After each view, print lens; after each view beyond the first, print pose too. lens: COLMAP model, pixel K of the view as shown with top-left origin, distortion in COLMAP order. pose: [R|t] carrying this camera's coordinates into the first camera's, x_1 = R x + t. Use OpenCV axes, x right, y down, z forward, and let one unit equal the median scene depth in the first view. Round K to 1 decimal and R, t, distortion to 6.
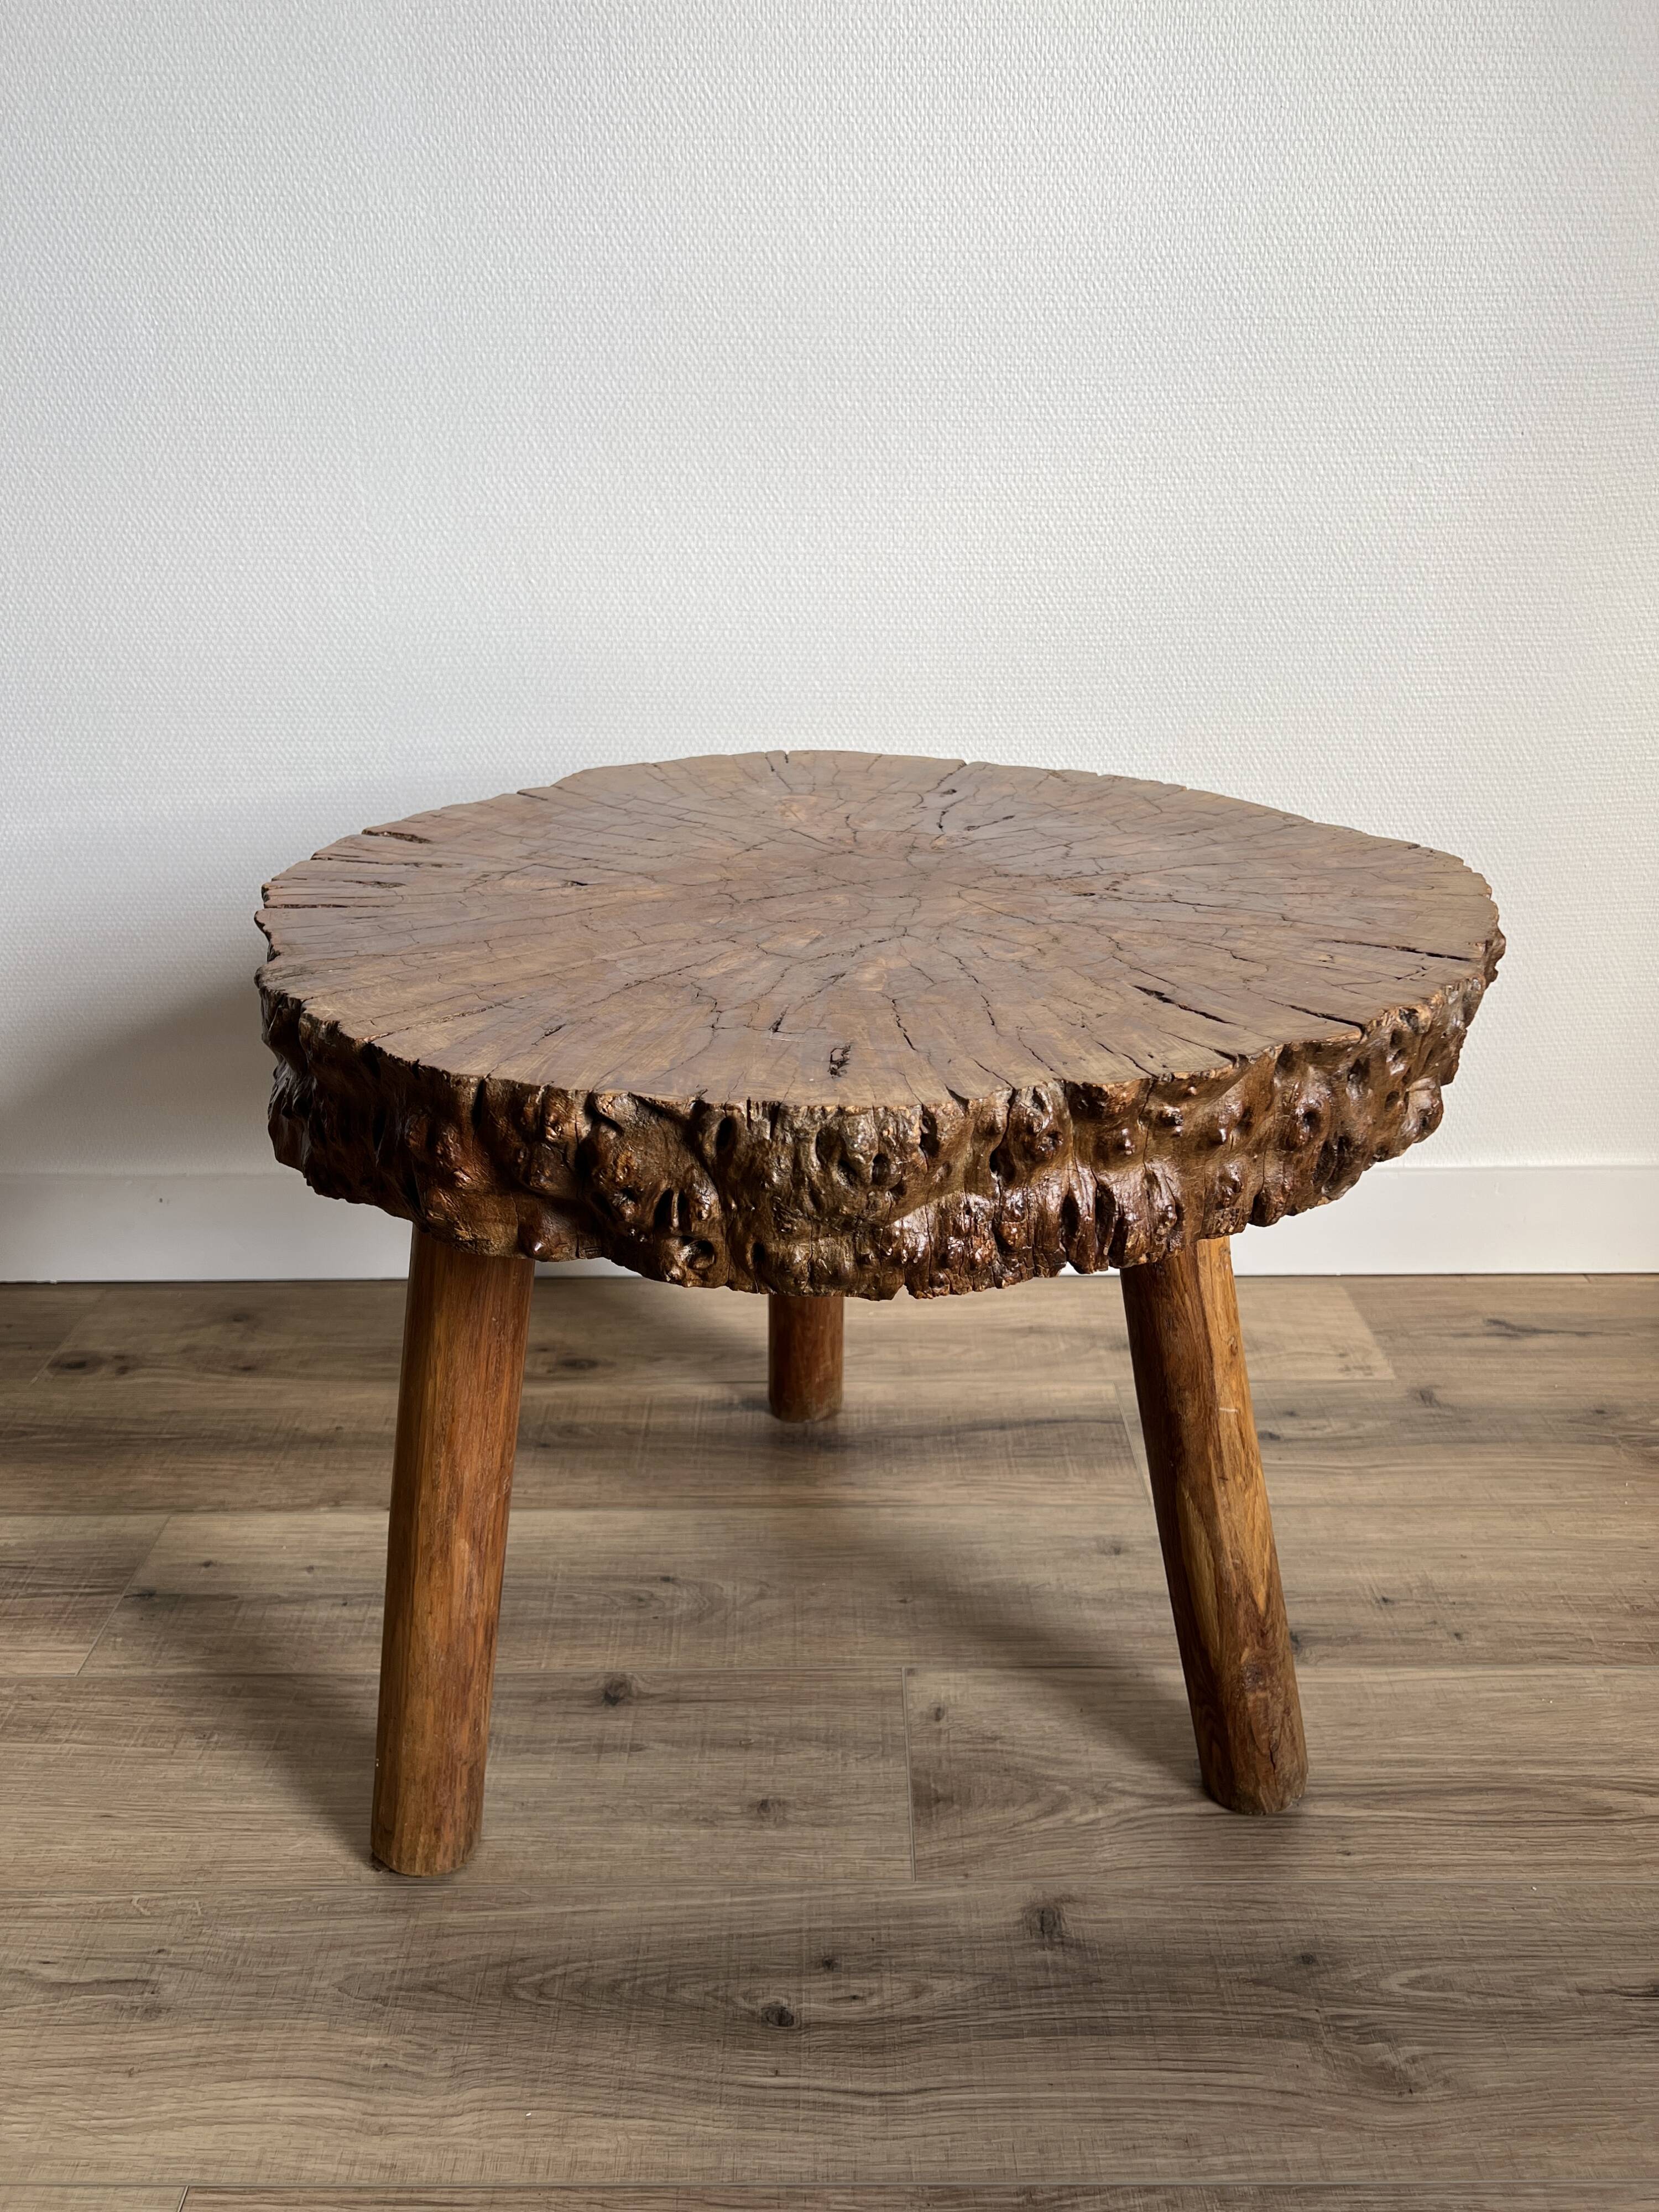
lens RADIAL K [[1676.4, 0, 822.9], [0, 1676.4, 1110.8], [0, 0, 1]] dist [0.028411, -0.039087]
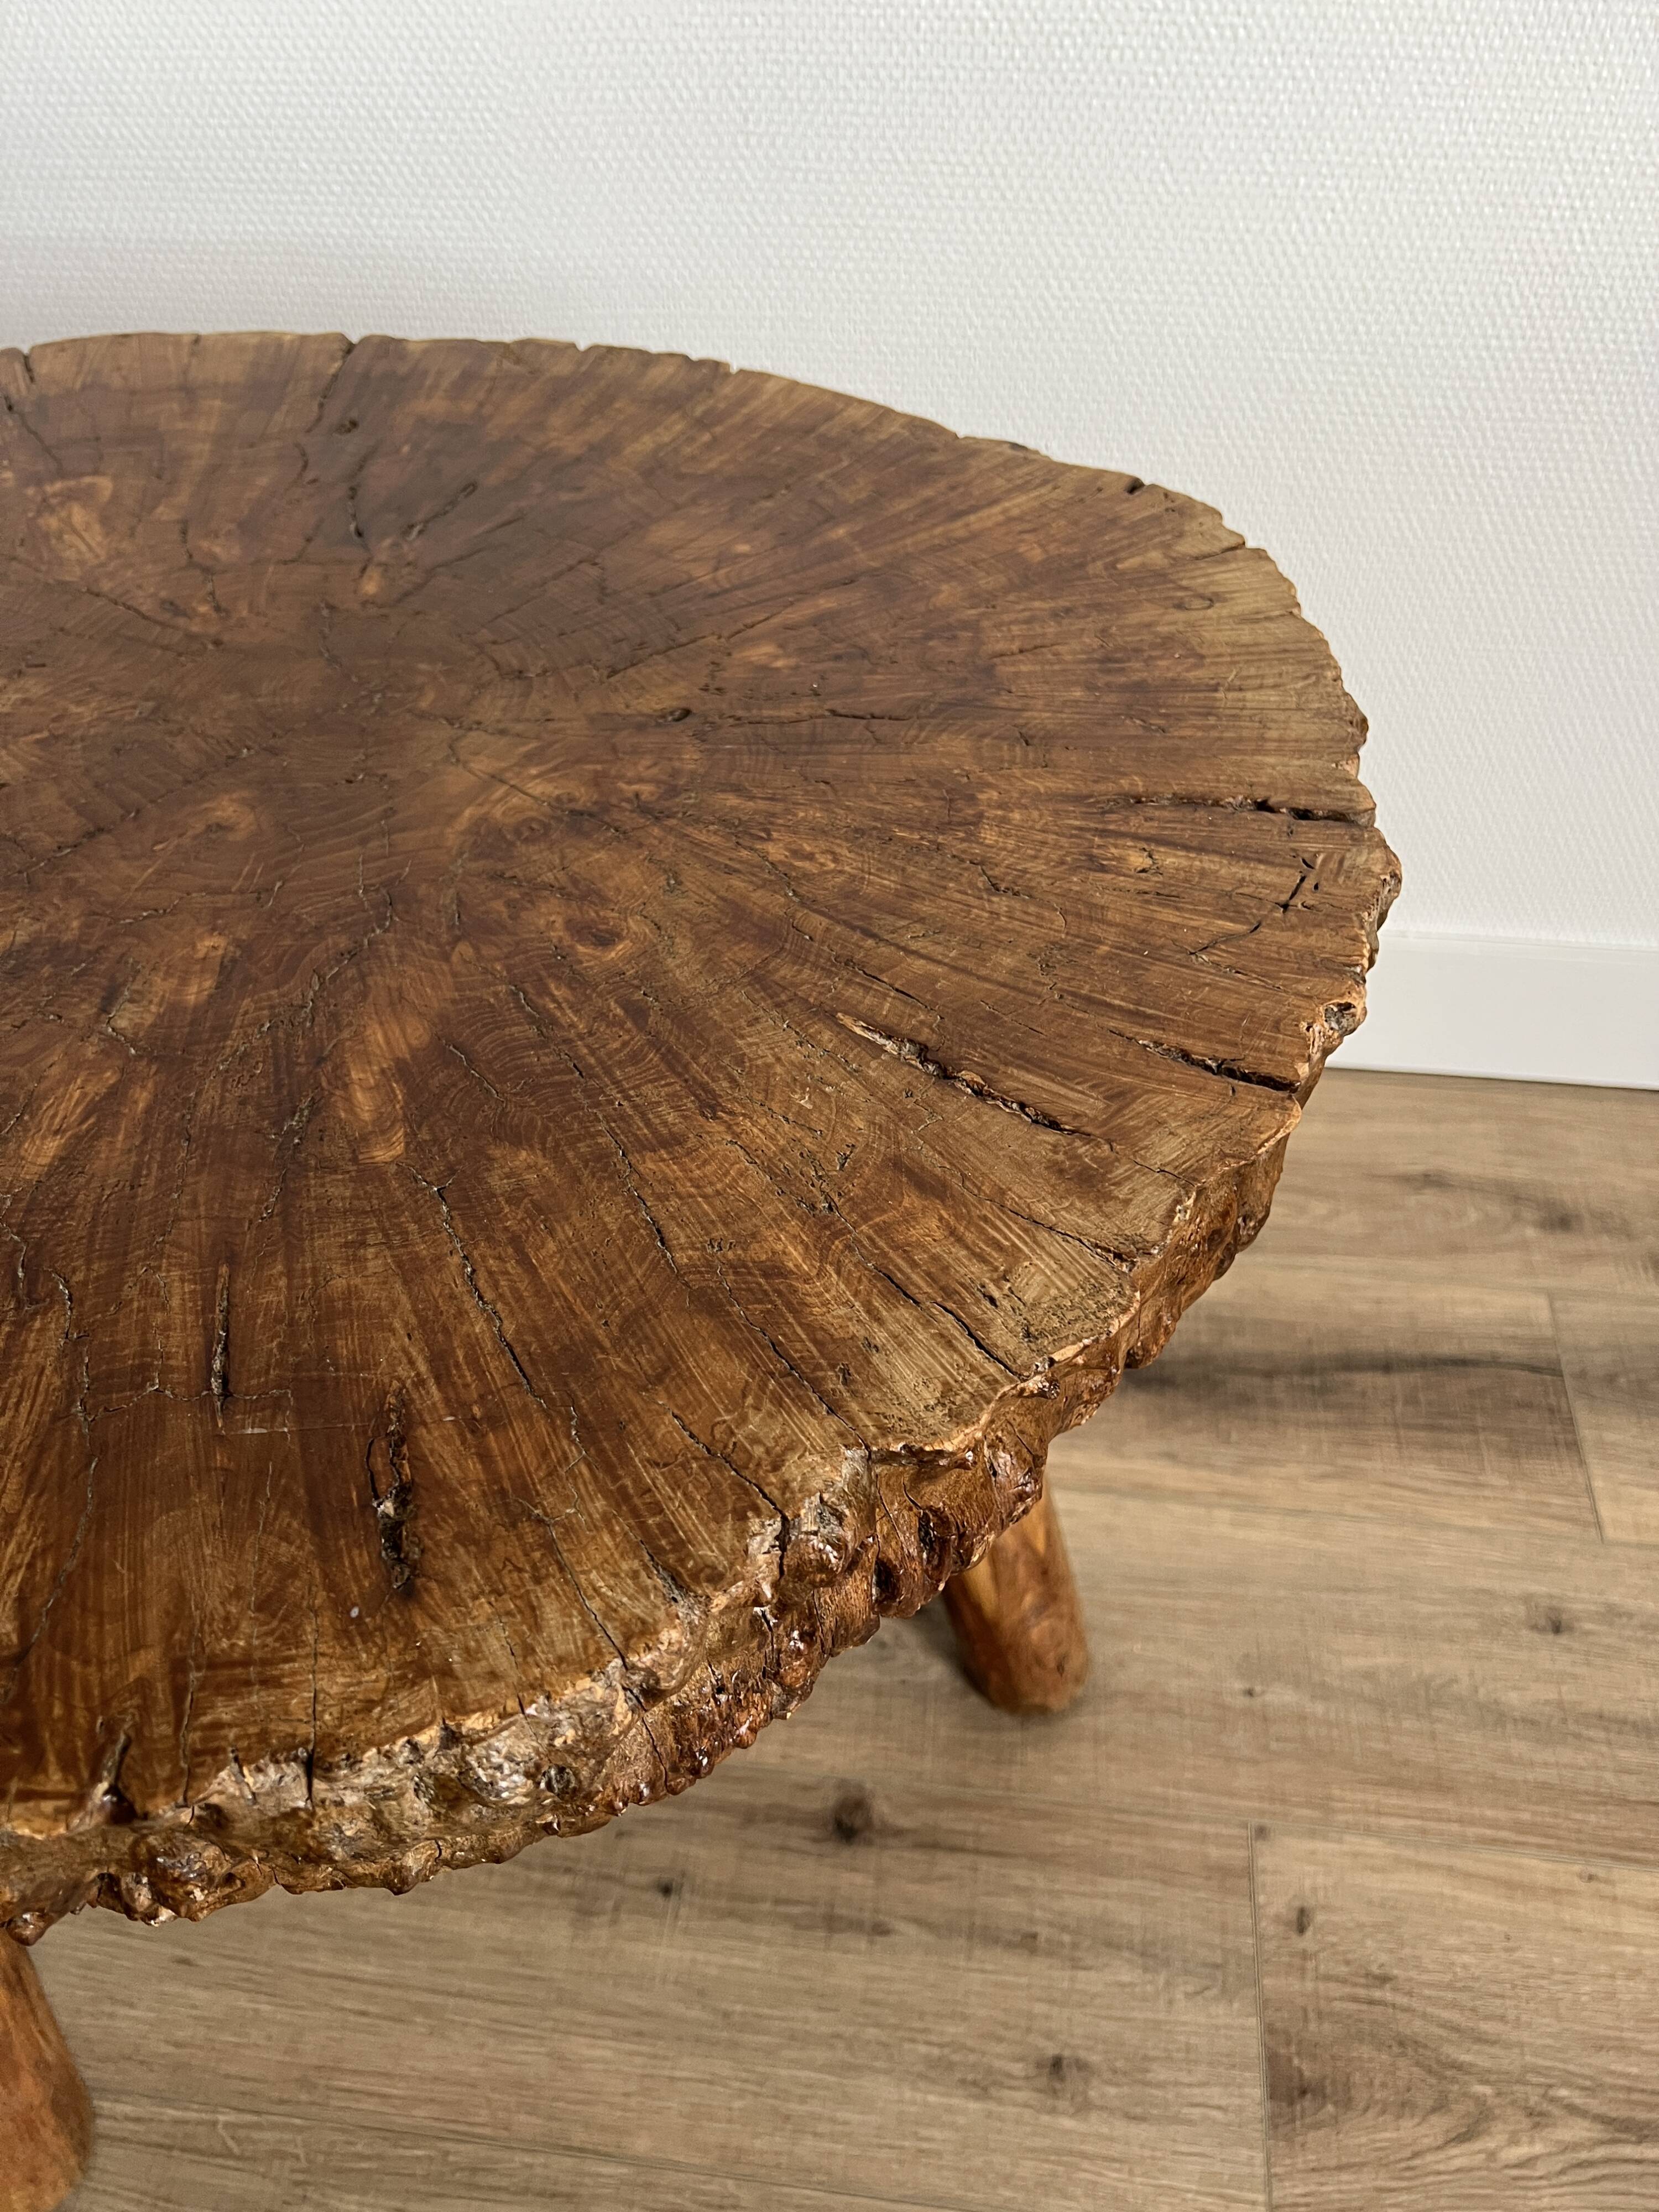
lens RADIAL K [[1676.4, 0, 828.0], [0, 1676.4, 1143.5], [0, 0, 1]] dist [0.028411, -0.039087]
pose [[0.993169, 0.080131, -0.084814, -0.102731], [-0.040345, 0.917892, 0.394773, -0.231097], [0.109484, -0.388655, 0.914855, 0.481980]]
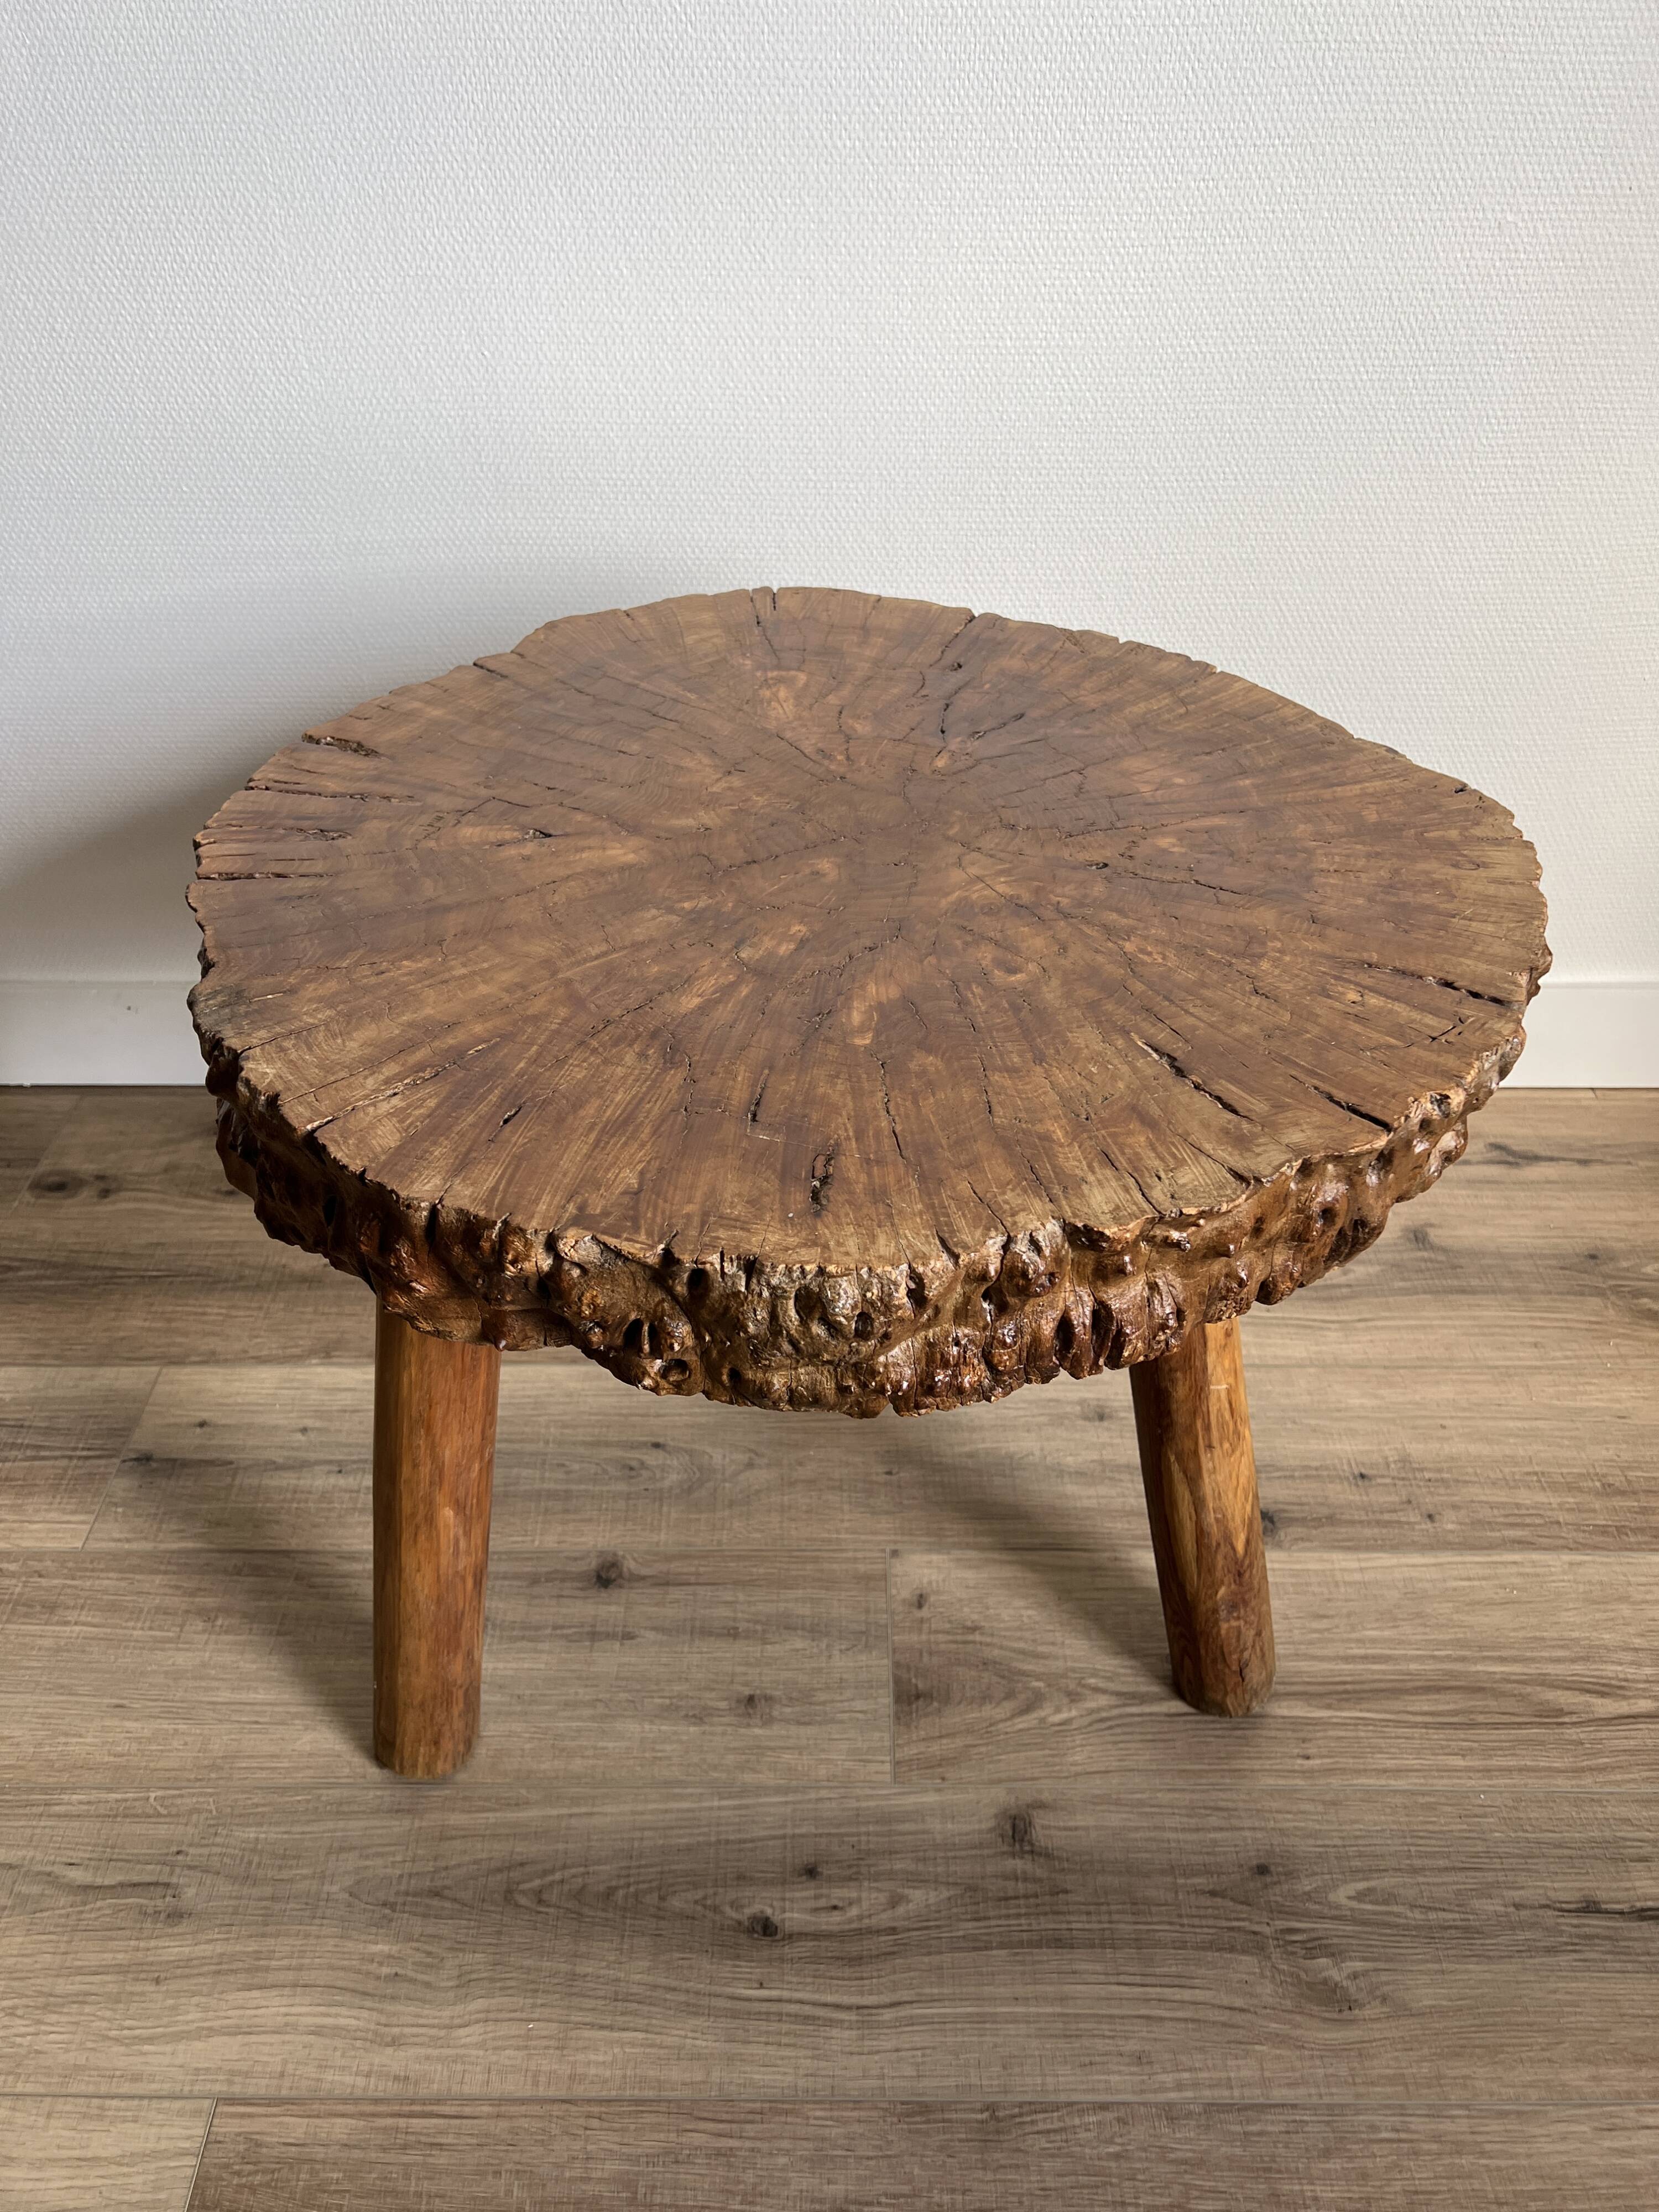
lens RADIAL K [[1676.4, 0, 830.7], [0, 1676.4, 1102.3], [0, 0, 1]] dist [0.028411, -0.039087]
pose [[0.999968, 0.006137, 0.005209, 0.006595], [-0.007186, 0.972178, 0.234132, -0.191227], [-0.003627, -0.234162, 0.972191, 0.074429]]
